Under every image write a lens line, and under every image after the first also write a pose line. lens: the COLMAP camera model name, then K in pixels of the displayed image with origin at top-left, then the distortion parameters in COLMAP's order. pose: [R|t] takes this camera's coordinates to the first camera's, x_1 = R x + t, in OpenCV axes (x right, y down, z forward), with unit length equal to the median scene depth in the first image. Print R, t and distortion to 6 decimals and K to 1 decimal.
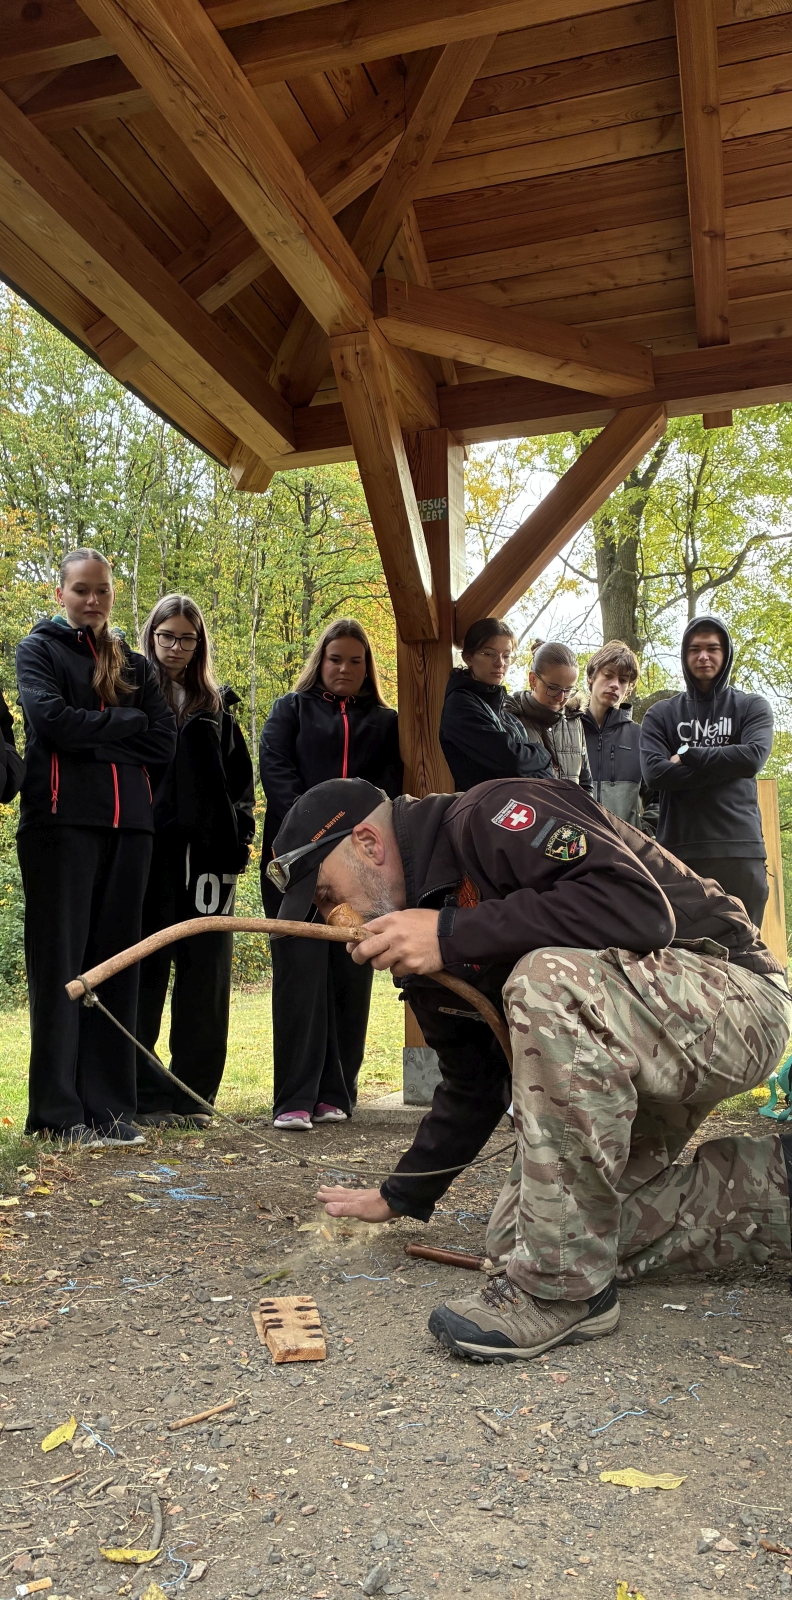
lens RADIAL K [[1212.6, 0, 396.0], [0, 1212.6, 800.0], [0, 0, 1]] dist [-0.000099, -0.001280]
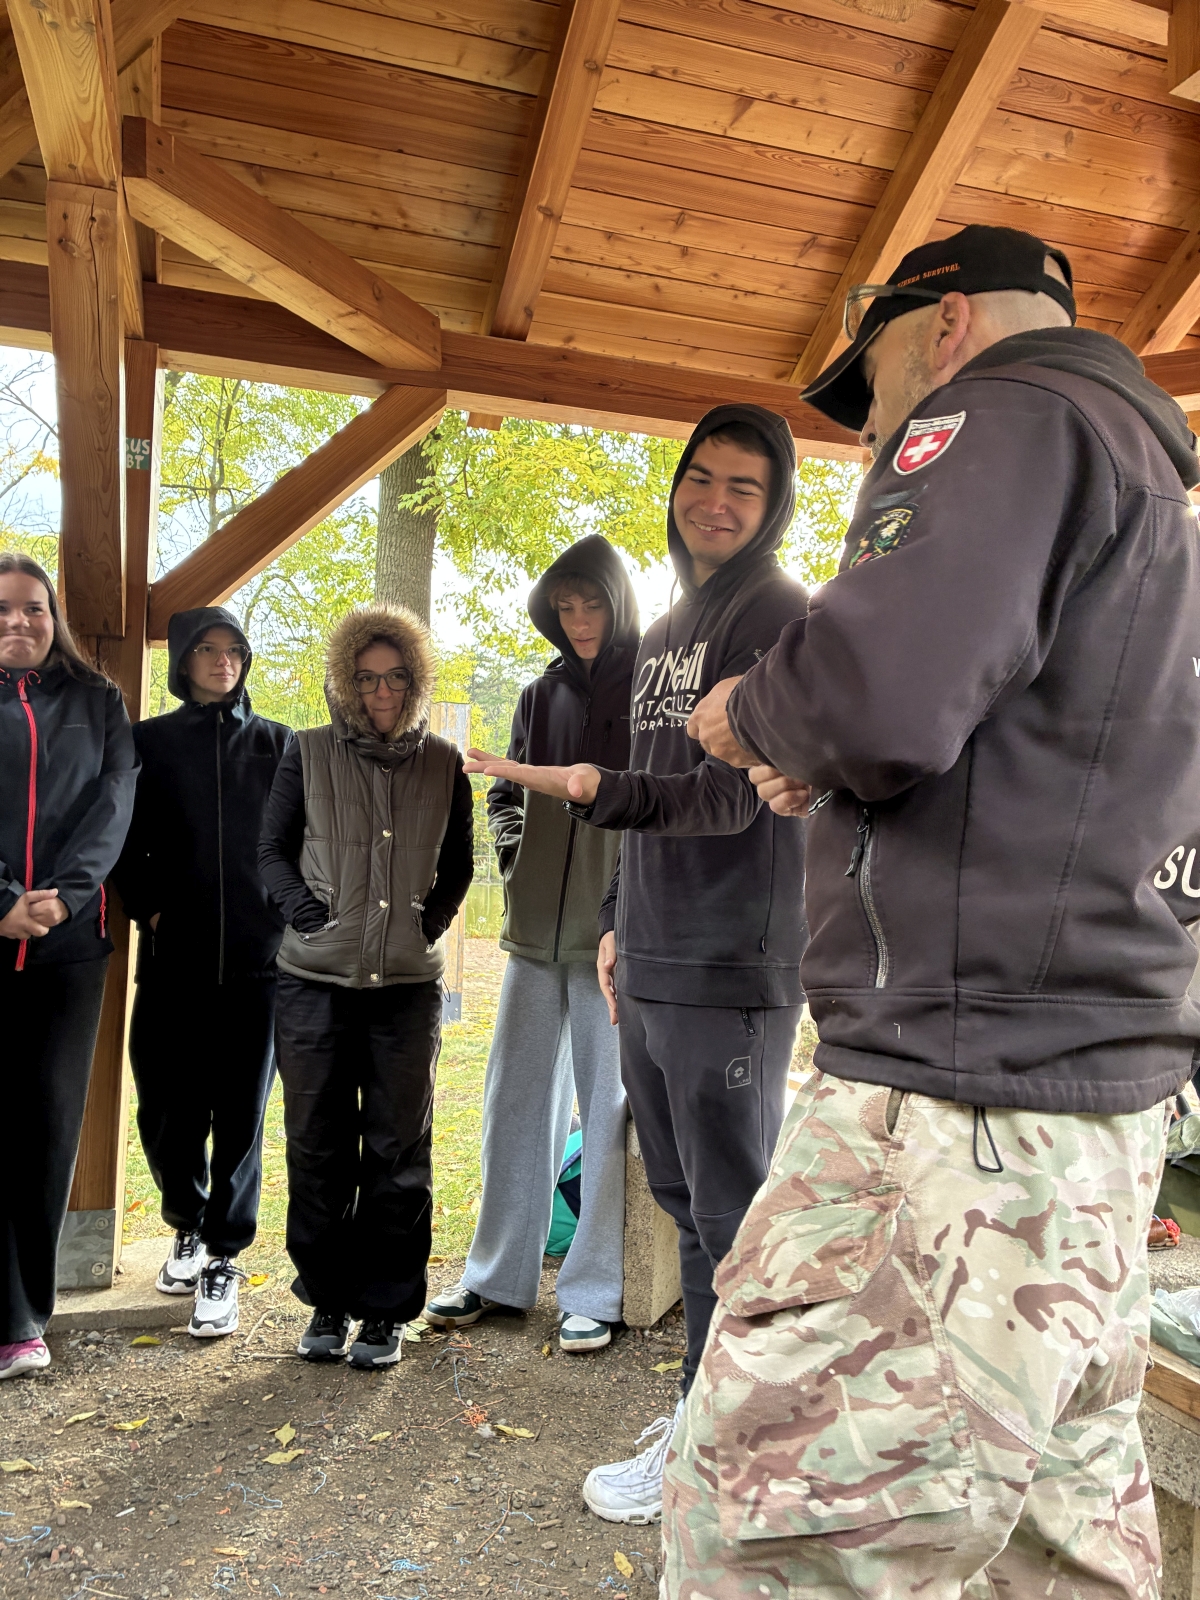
lens RADIAL K [[1230.1, 0, 596.5], [0, 1230.1, 776.1], [0, 0, 1]] dist [0.002747, 0.001503]
pose [[0.823937, 0.076341, 0.561516, -0.144220], [-0.103897, 0.994438, 0.017253, -0.096577], [-0.557076, -0.072555, 0.827286, 0.244712]]
